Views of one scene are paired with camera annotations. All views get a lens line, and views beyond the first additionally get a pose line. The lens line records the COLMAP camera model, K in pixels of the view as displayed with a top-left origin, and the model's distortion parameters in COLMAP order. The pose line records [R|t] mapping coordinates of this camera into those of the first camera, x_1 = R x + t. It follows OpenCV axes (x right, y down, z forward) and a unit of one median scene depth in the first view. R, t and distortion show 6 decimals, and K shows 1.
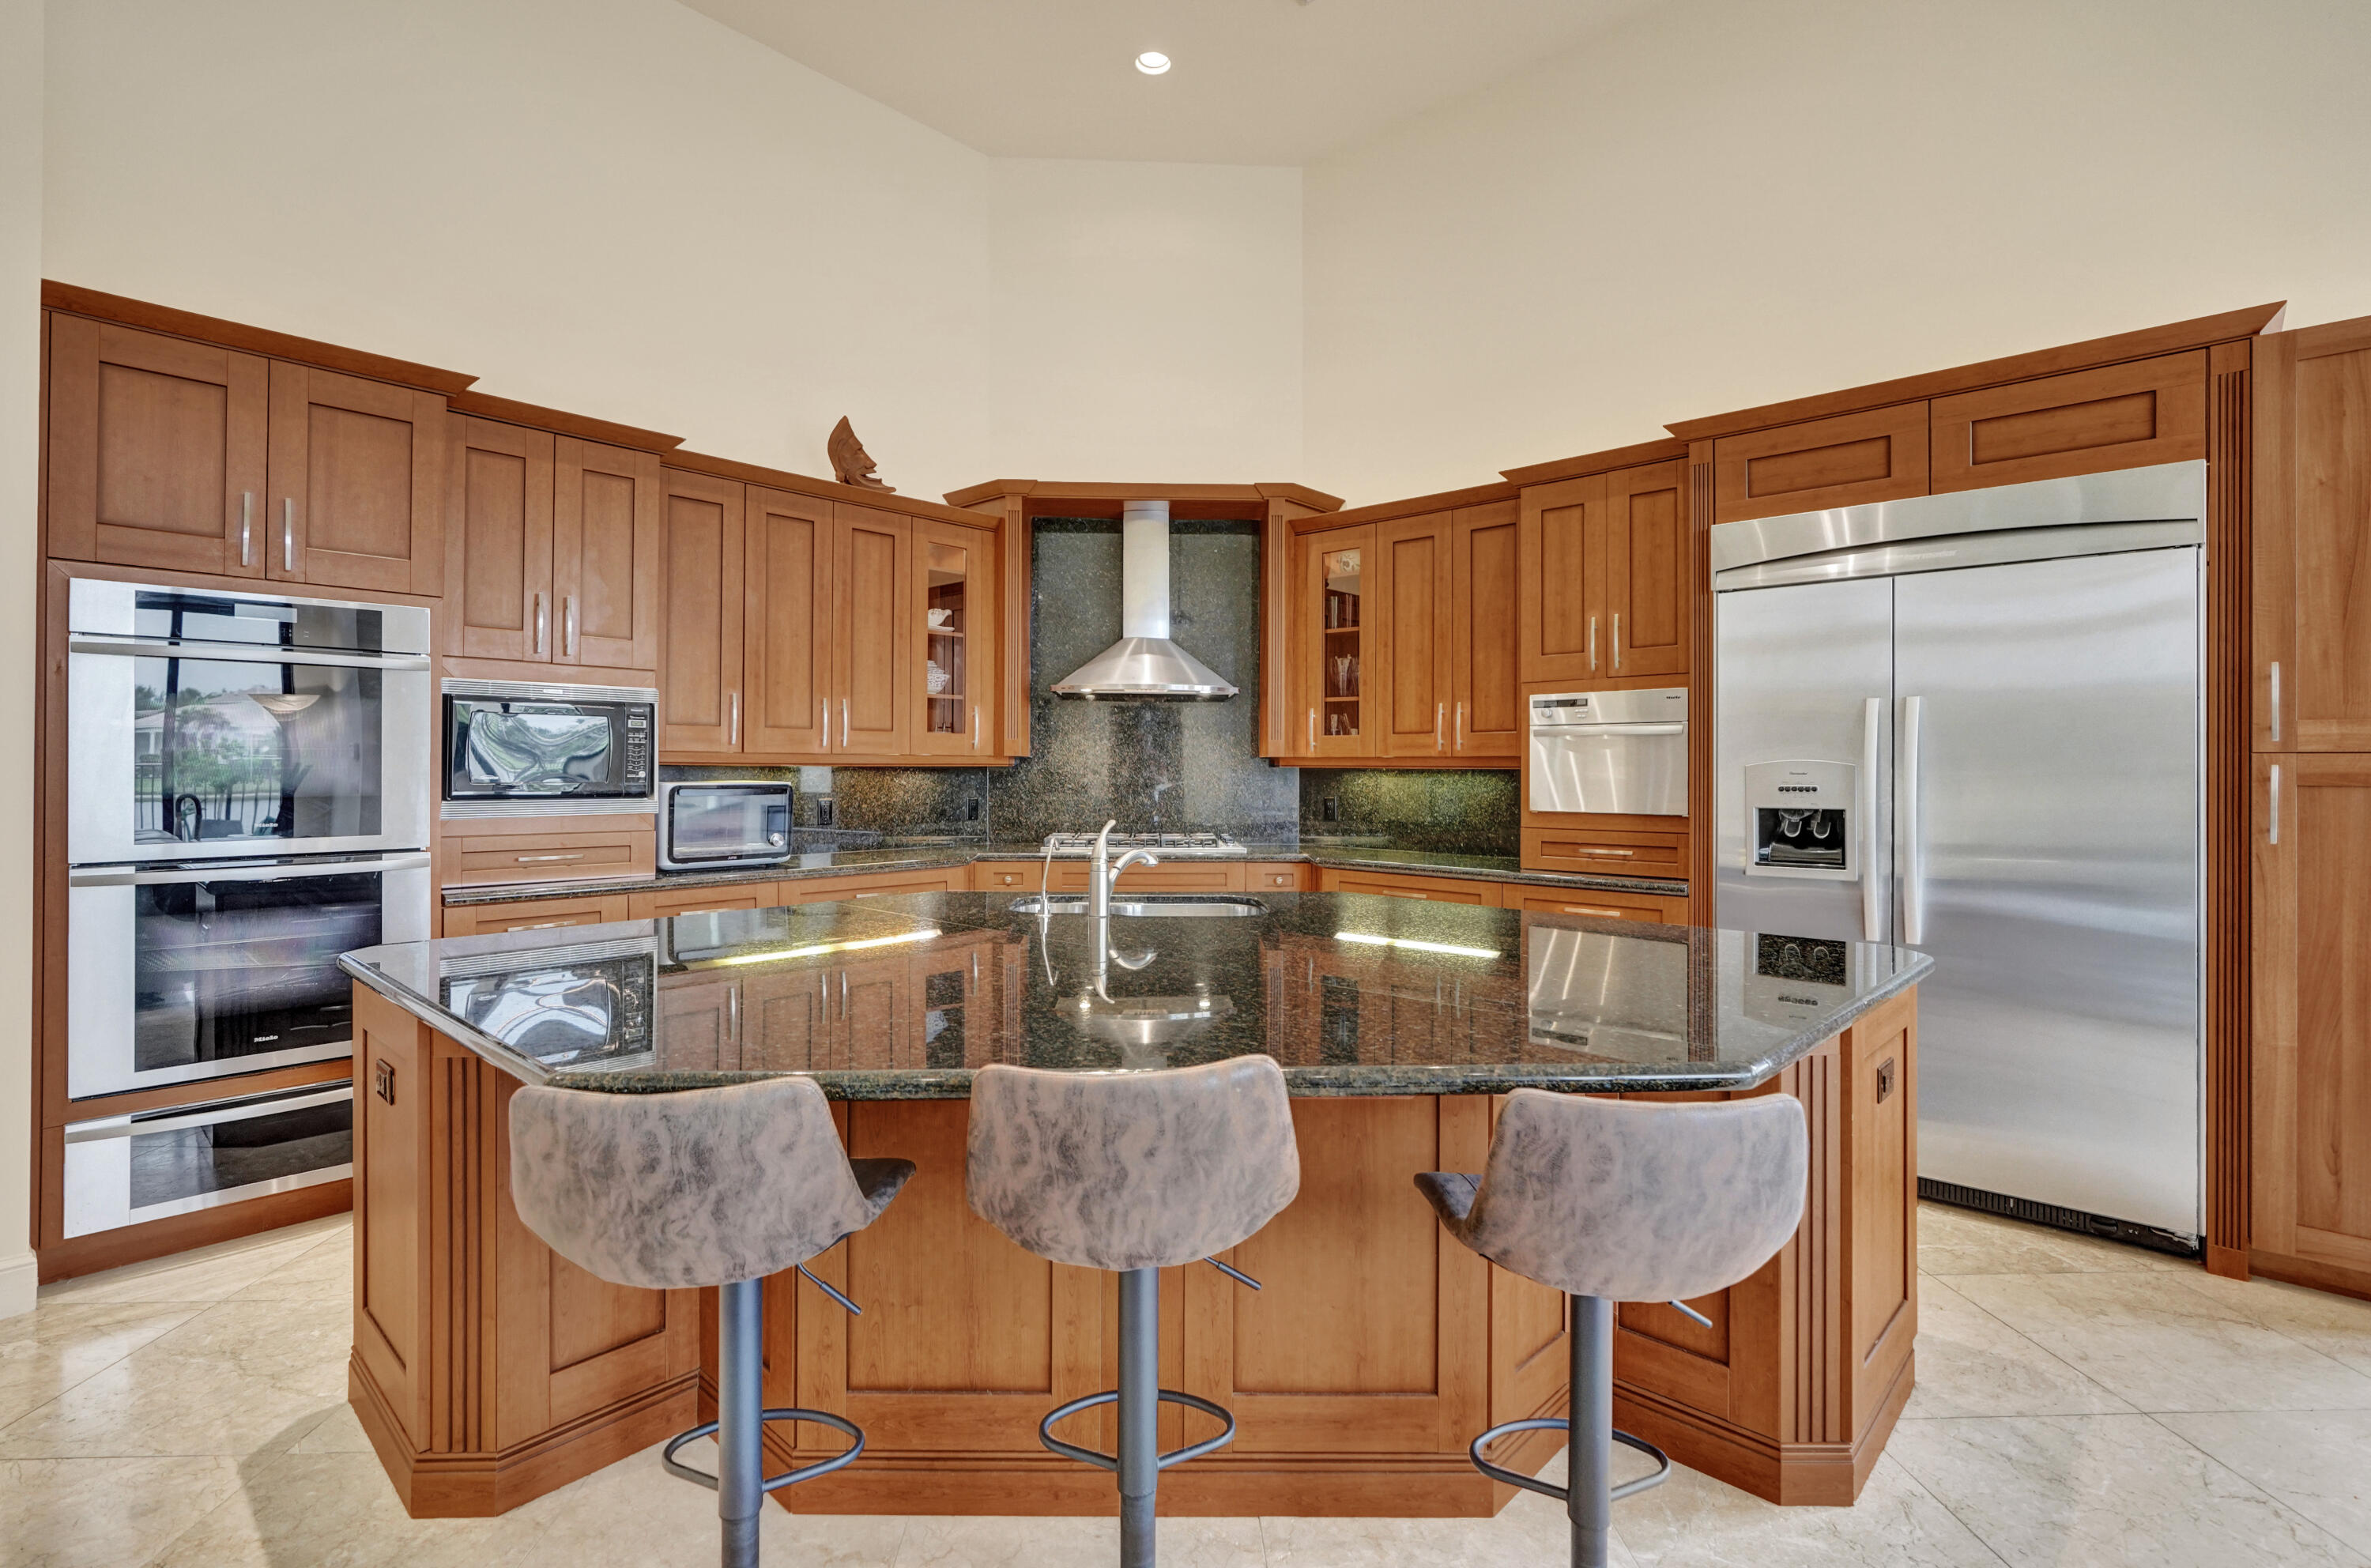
lens RADIAL K [[1102.5, 0, 1189.9], [0, 1102.5, 759.4], [0, 0, 1]] dist [-0.002682, 0.000497]
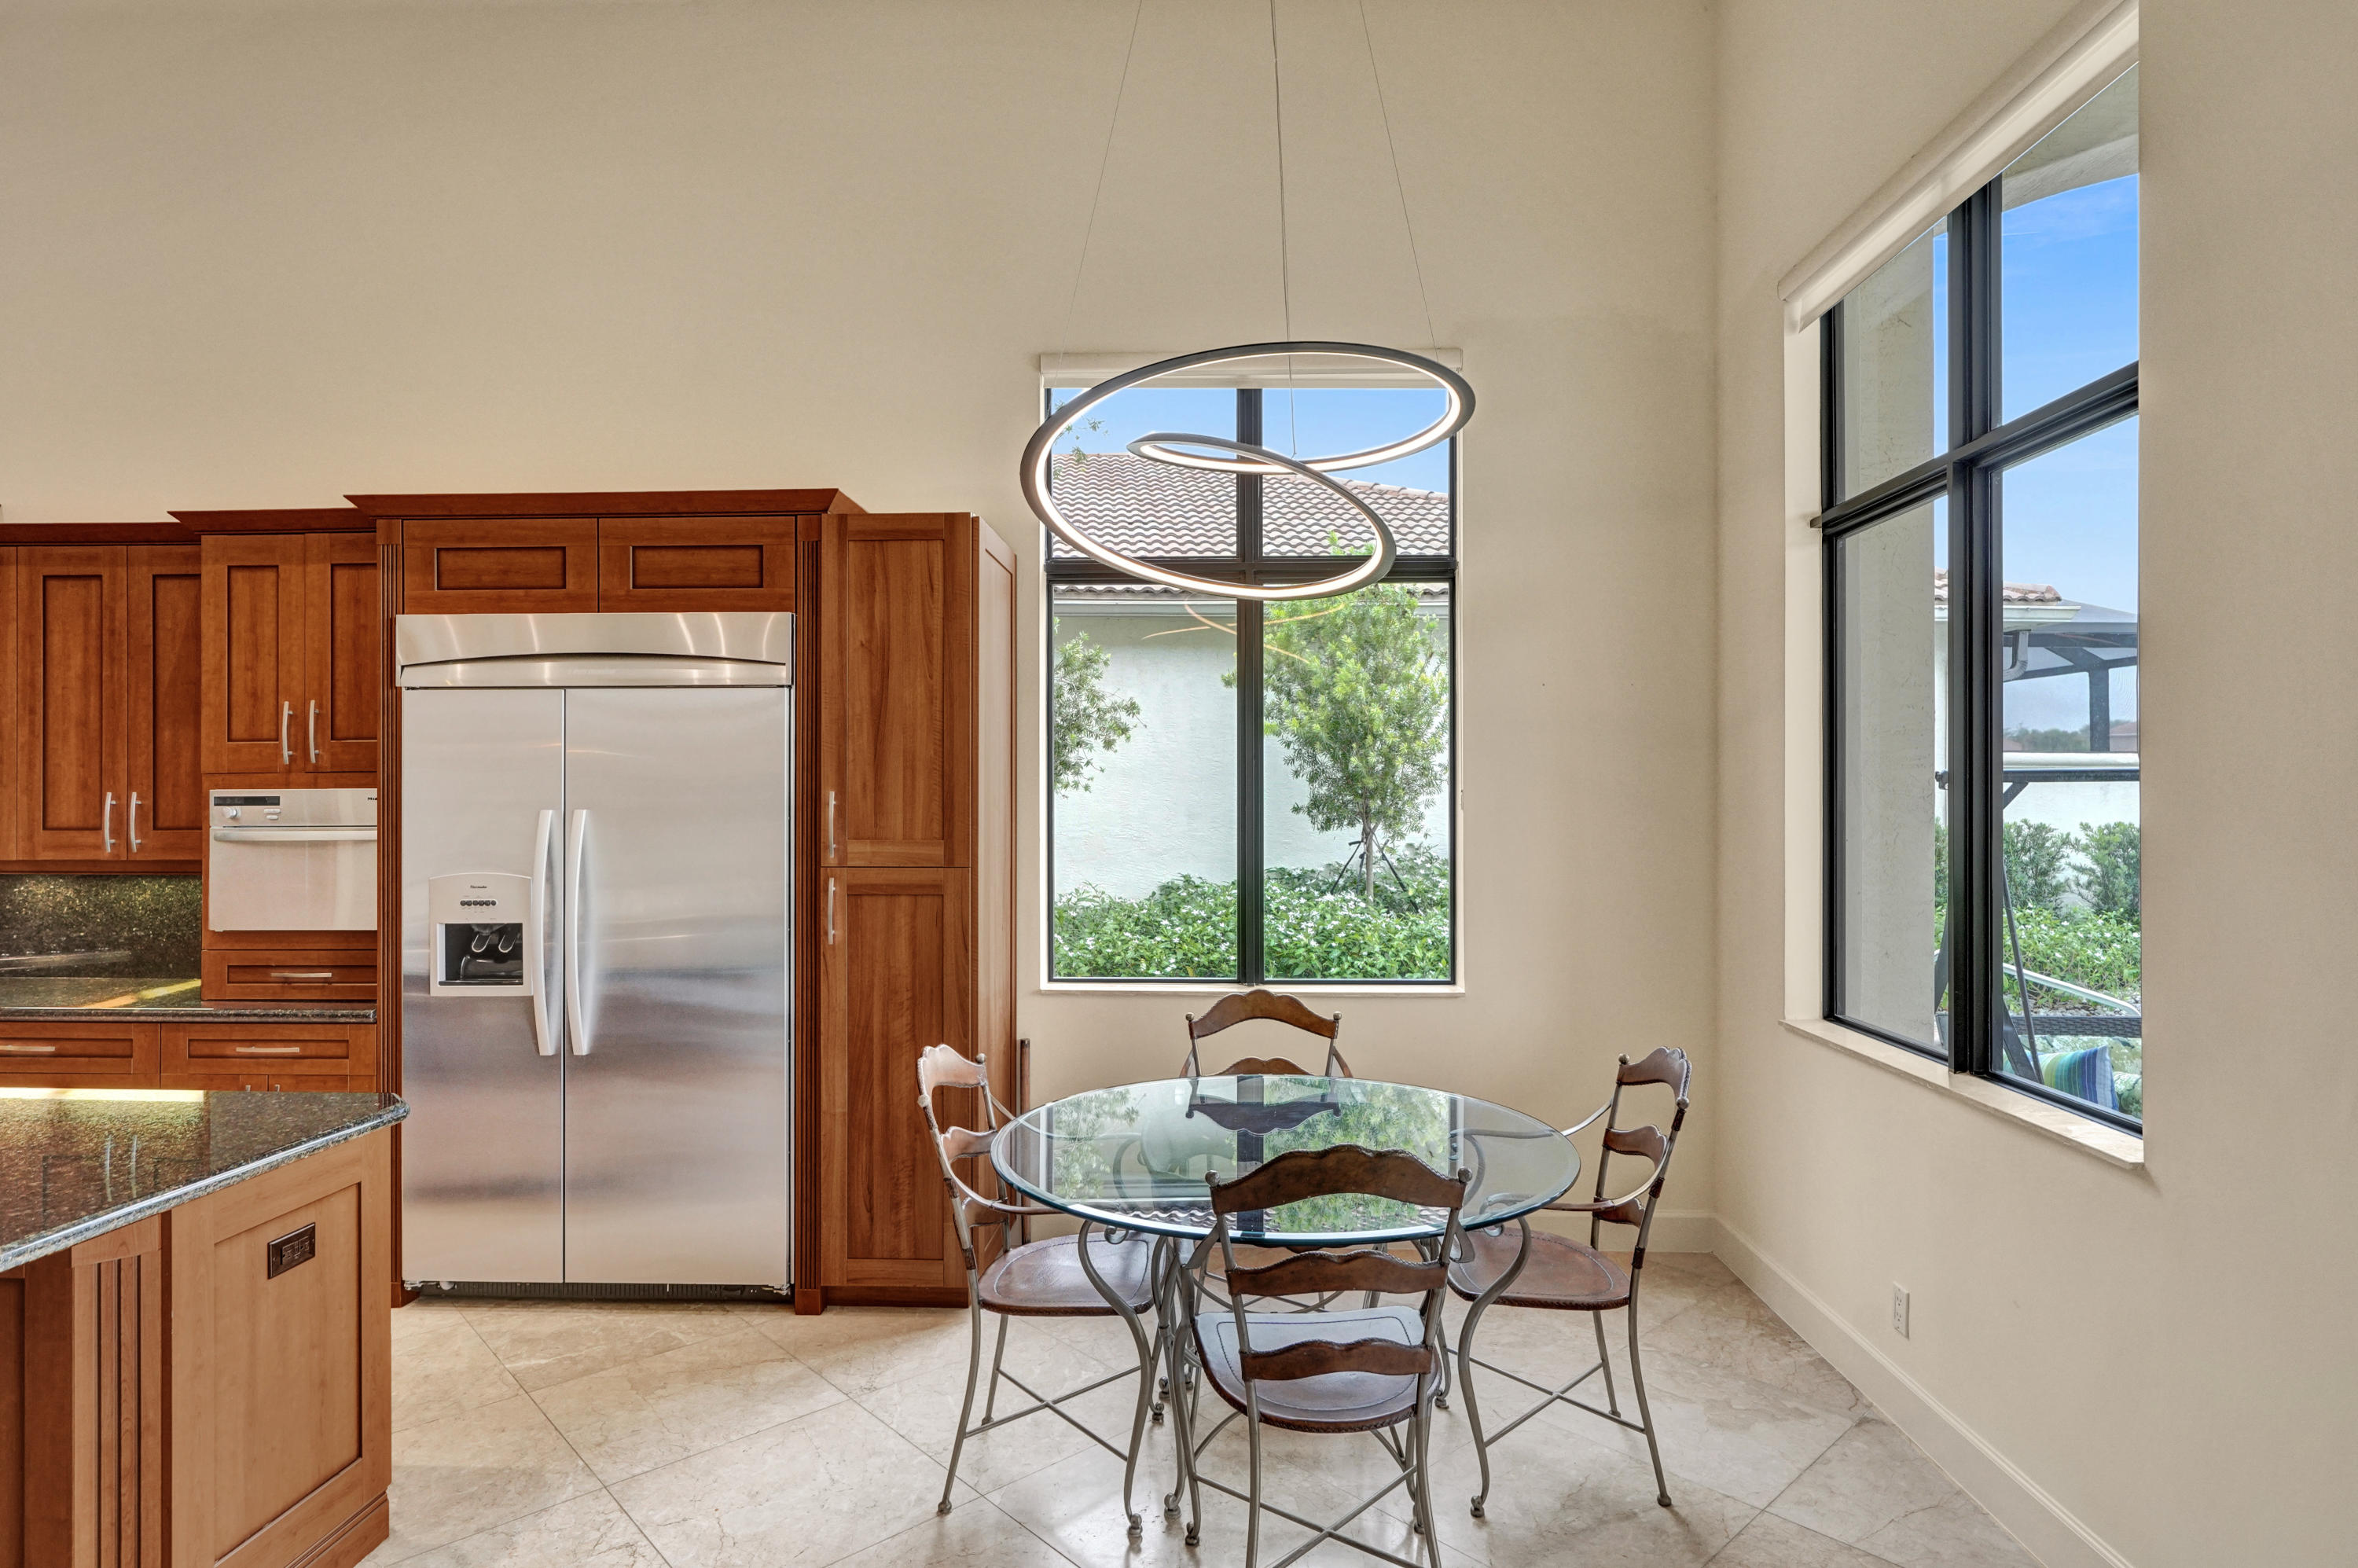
lens RADIAL K [[1236.7, 0, 1179.6], [0, 1236.7, 794.1], [0, 0, 1]] dist [0.000467, 0.000584]
pose [[0.763130, -0.004097, 0.646232, 0.269274], [0.000049, 0.999980, 0.006281, -0.061777], [-0.646245, -0.004761, 0.763116, -0.174312]]
